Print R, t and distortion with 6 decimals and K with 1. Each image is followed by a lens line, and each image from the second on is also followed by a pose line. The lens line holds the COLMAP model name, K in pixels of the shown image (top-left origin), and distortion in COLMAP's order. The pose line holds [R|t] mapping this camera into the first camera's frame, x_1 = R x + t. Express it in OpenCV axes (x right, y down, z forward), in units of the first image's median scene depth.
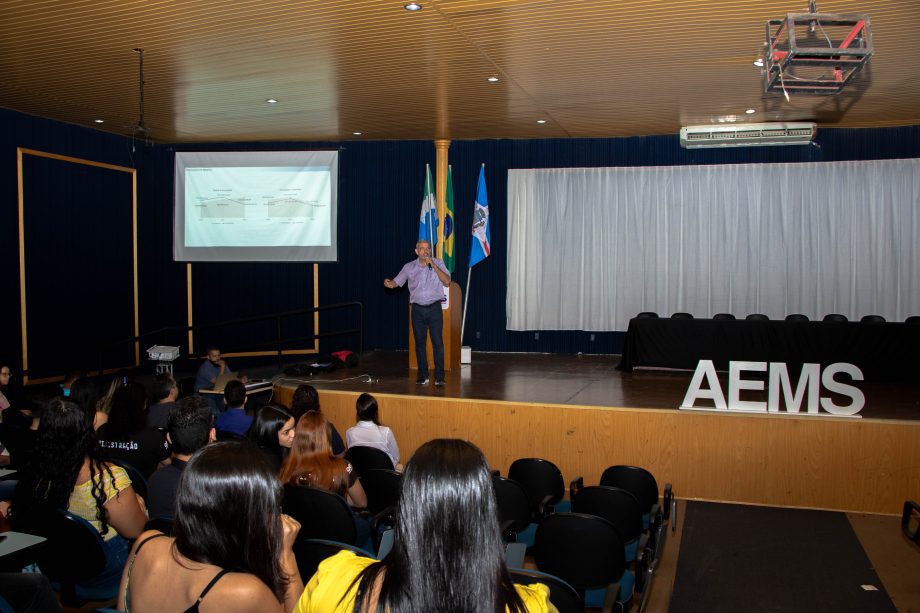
lens RADIAL K [[754.1, 0, 459.2], [0, 754.1, 323.9], [0, 0, 1]] dist [-0.177813, 0.152142]
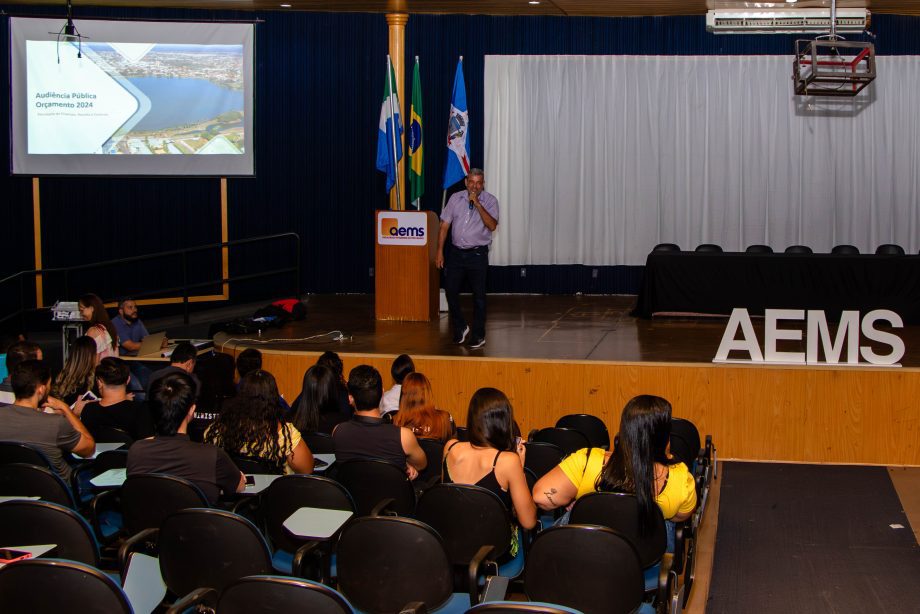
lens RADIAL K [[1252.2, 0, 578.0], [0, 1252.2, 265.3], [0, 0, 1]] dist [-0.091552, 0.029881]
pose [[0.979986, -0.016802, 0.198354, -0.115640], [0.010488, 0.999406, 0.032842, -0.038837], [-0.198788, -0.030104, 0.979580, -0.323798]]
